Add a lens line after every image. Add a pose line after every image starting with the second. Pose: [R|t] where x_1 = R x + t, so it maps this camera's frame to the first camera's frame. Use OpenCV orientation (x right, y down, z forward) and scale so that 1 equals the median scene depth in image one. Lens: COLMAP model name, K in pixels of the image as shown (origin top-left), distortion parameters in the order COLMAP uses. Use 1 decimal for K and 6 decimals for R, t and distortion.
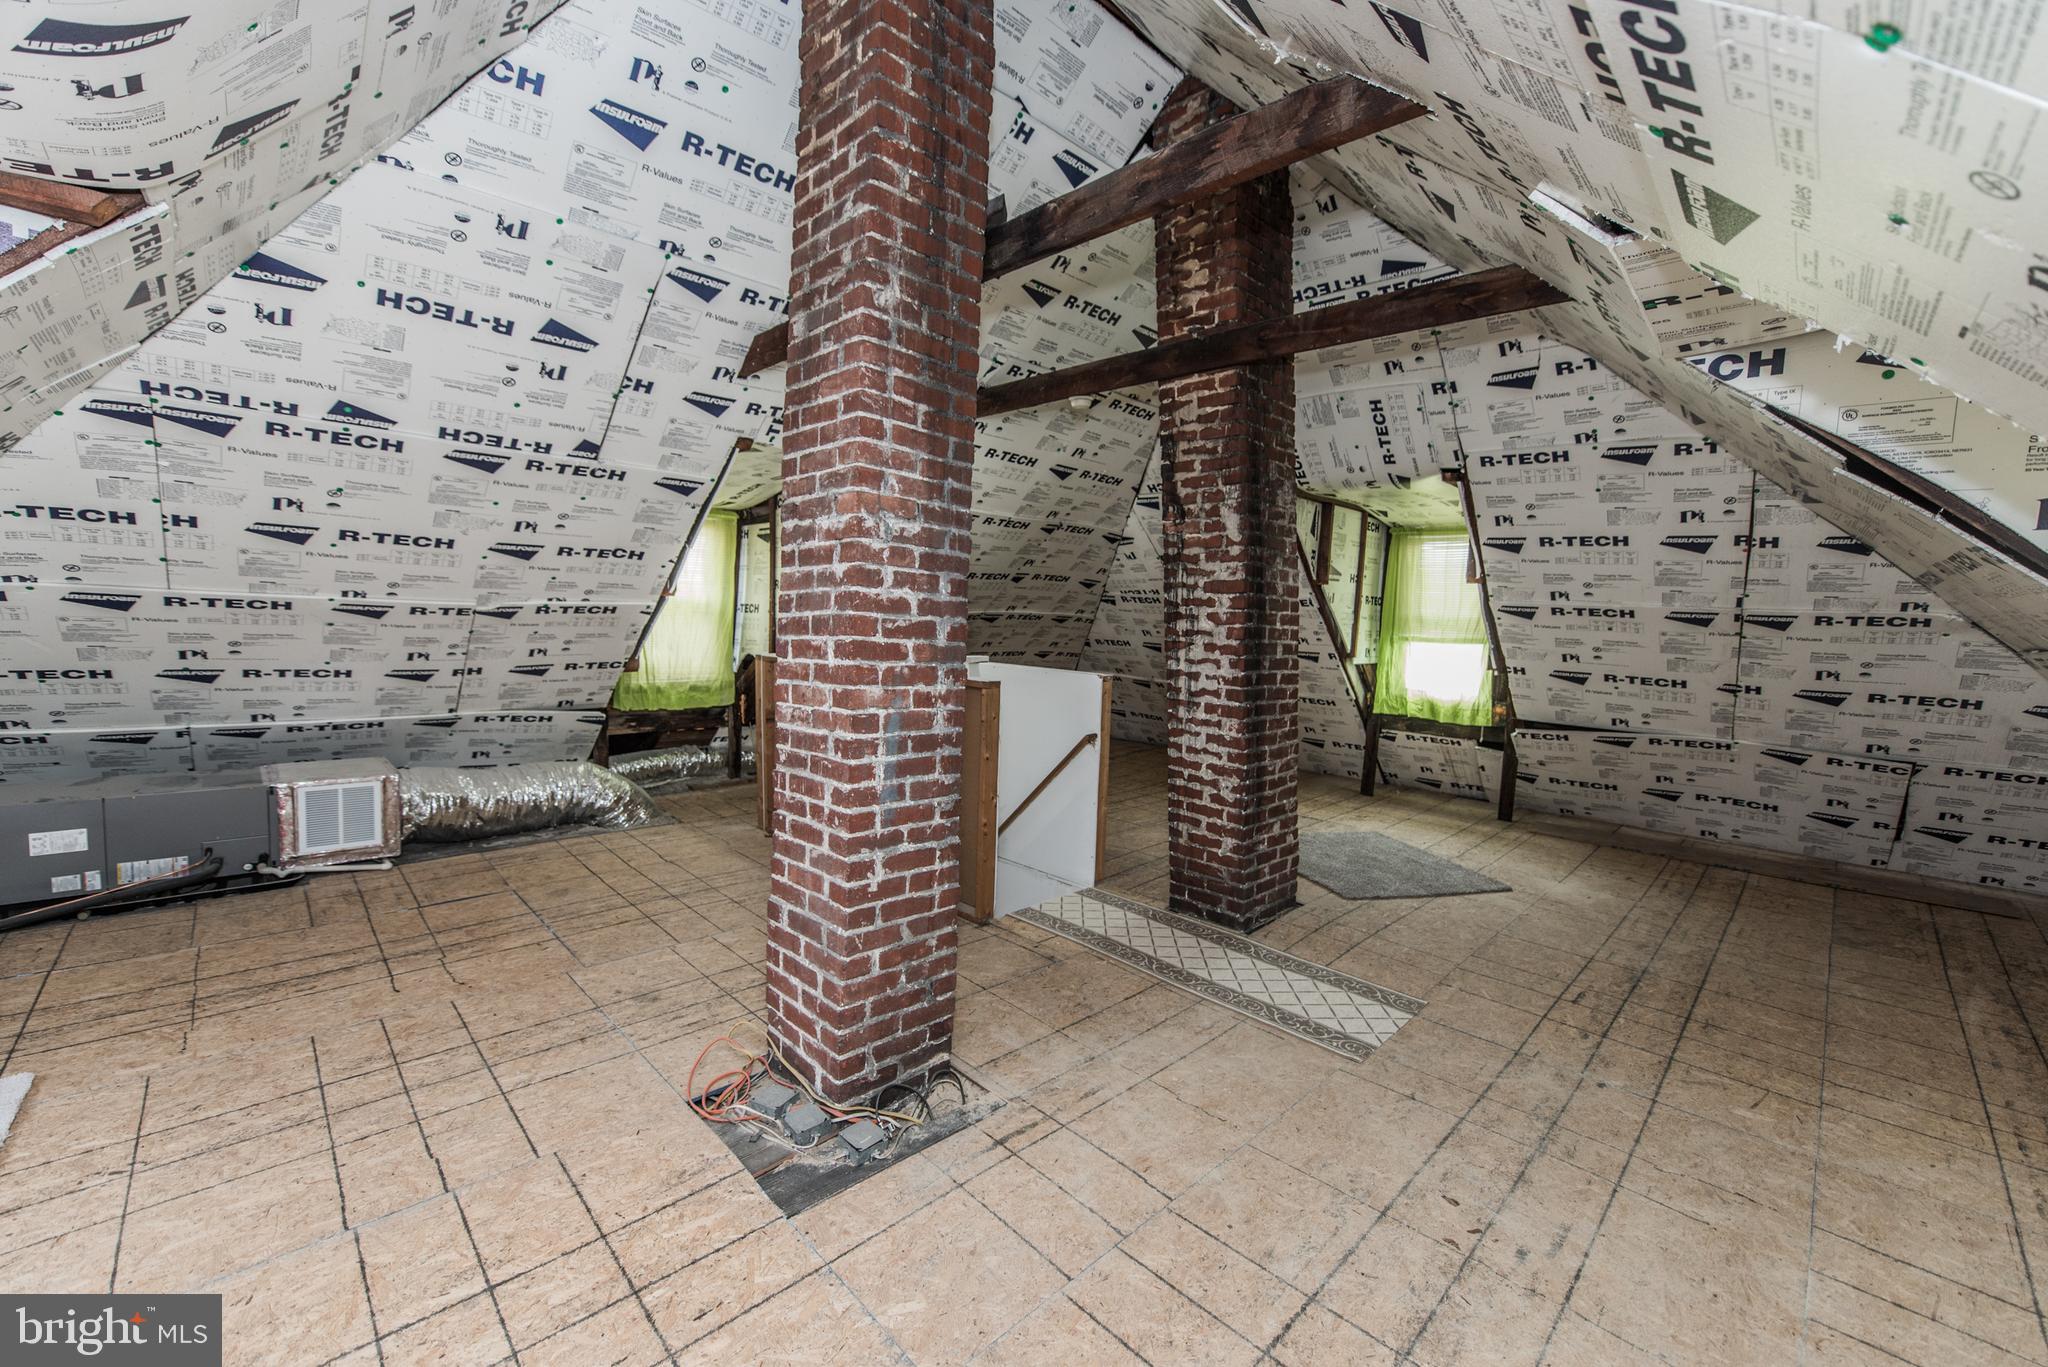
lens RADIAL K [[818.1, 0, 1016.4], [0, 818.1, 682.8], [0, 0, 1]] dist [-0.010807, -0.004072]
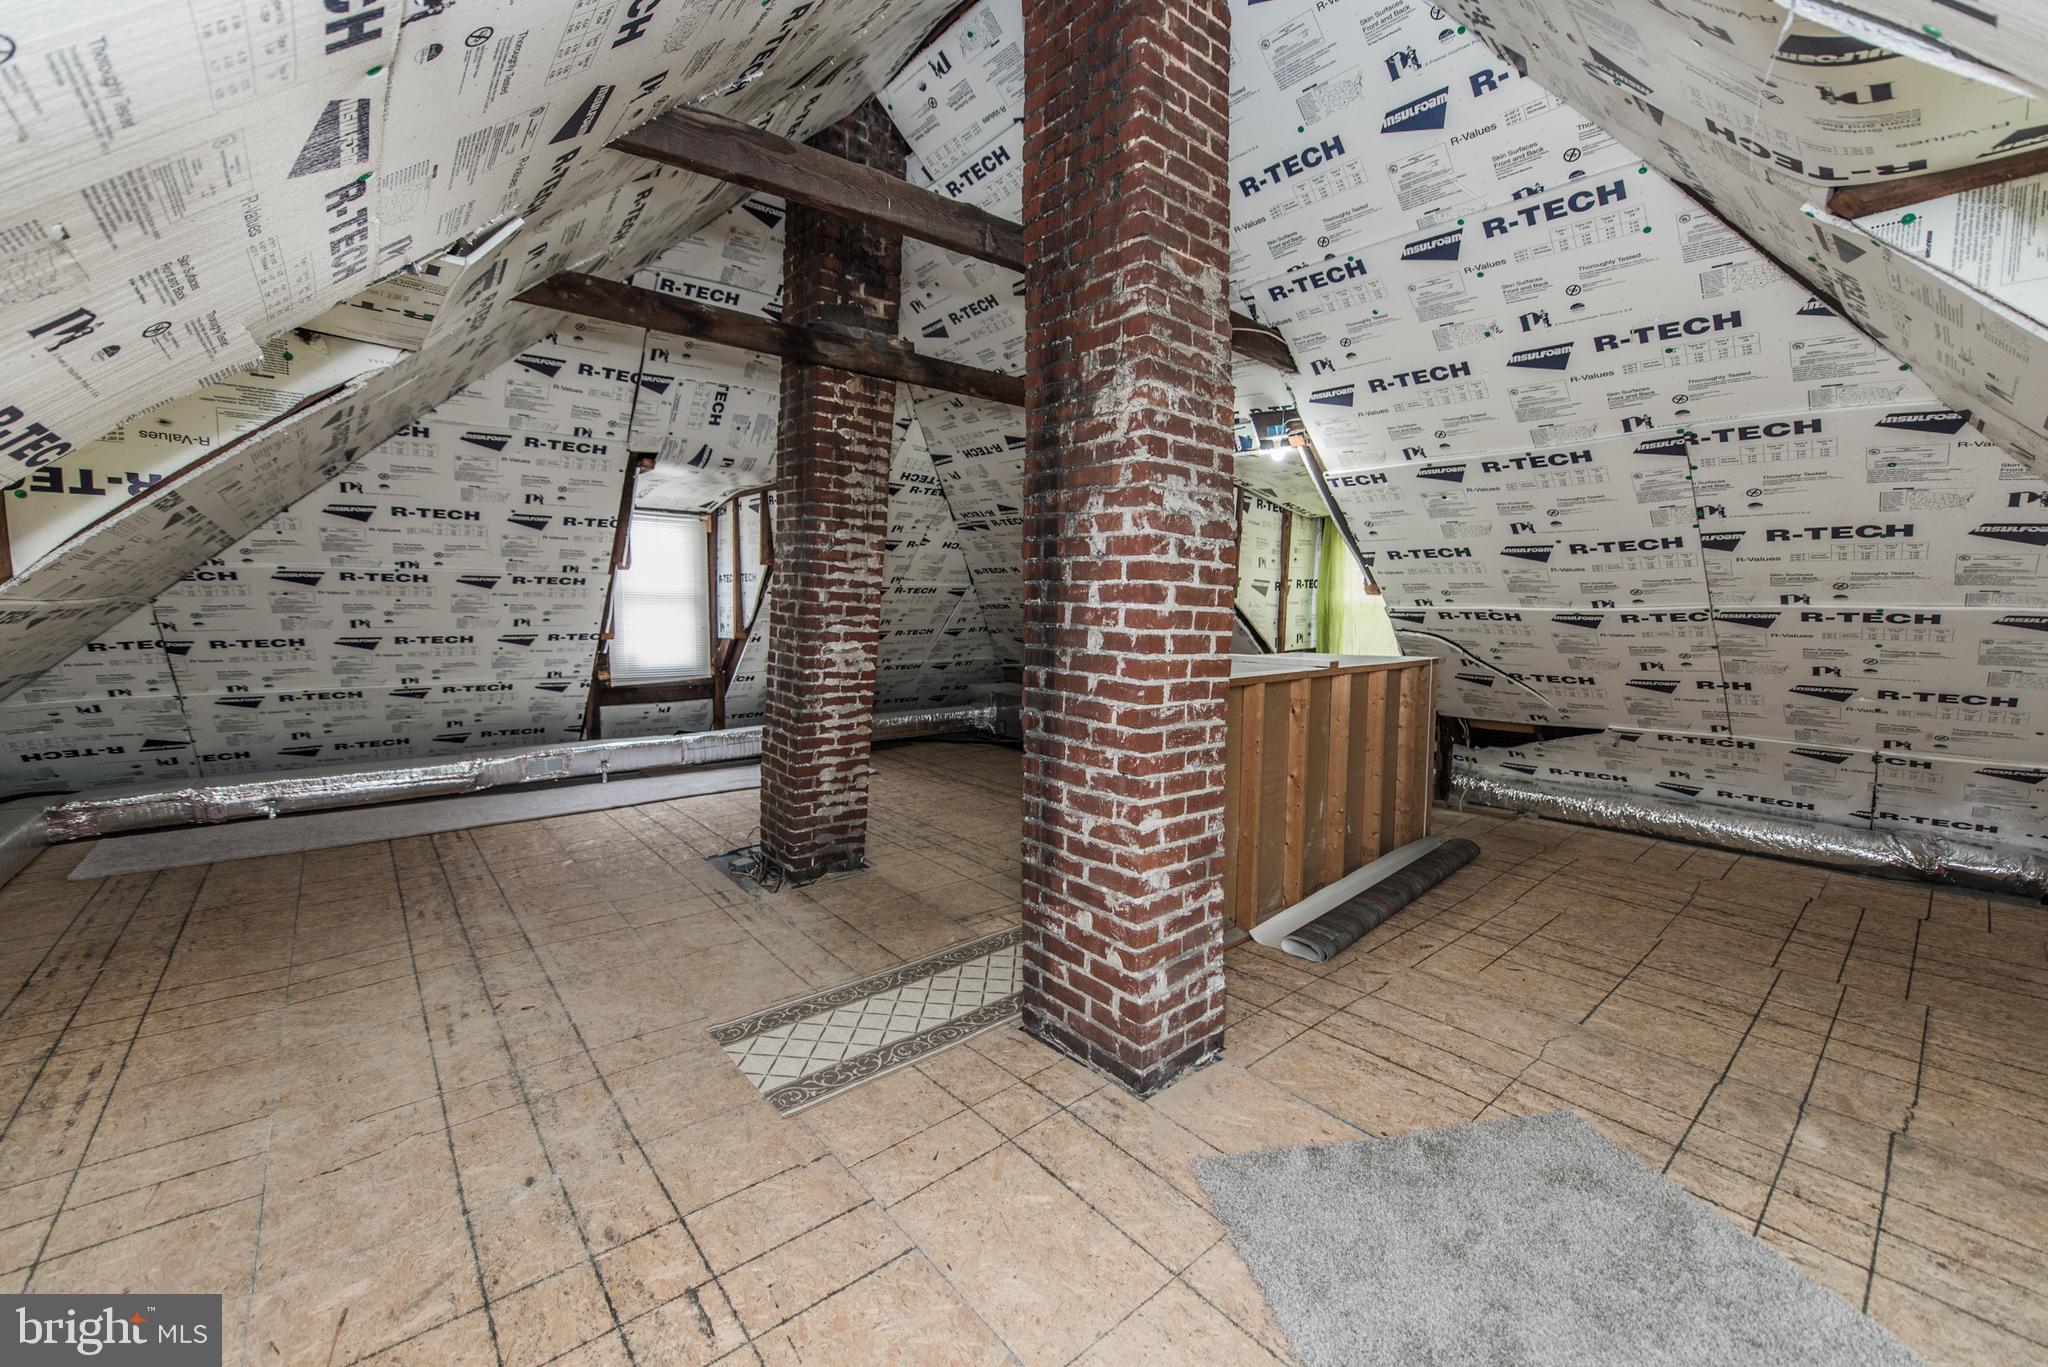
lens RADIAL K [[818.1, 0, 1019.4], [0, 818.1, 682.2], [0, 0, 1]] dist [-0.010807, -0.004072]
pose [[-0.074115, 0.066882, -0.995004, 1.124276], [-0.097785, 0.992453, 0.073994, -0.058337], [0.992444, 0.102781, -0.067016, 1.158417]]
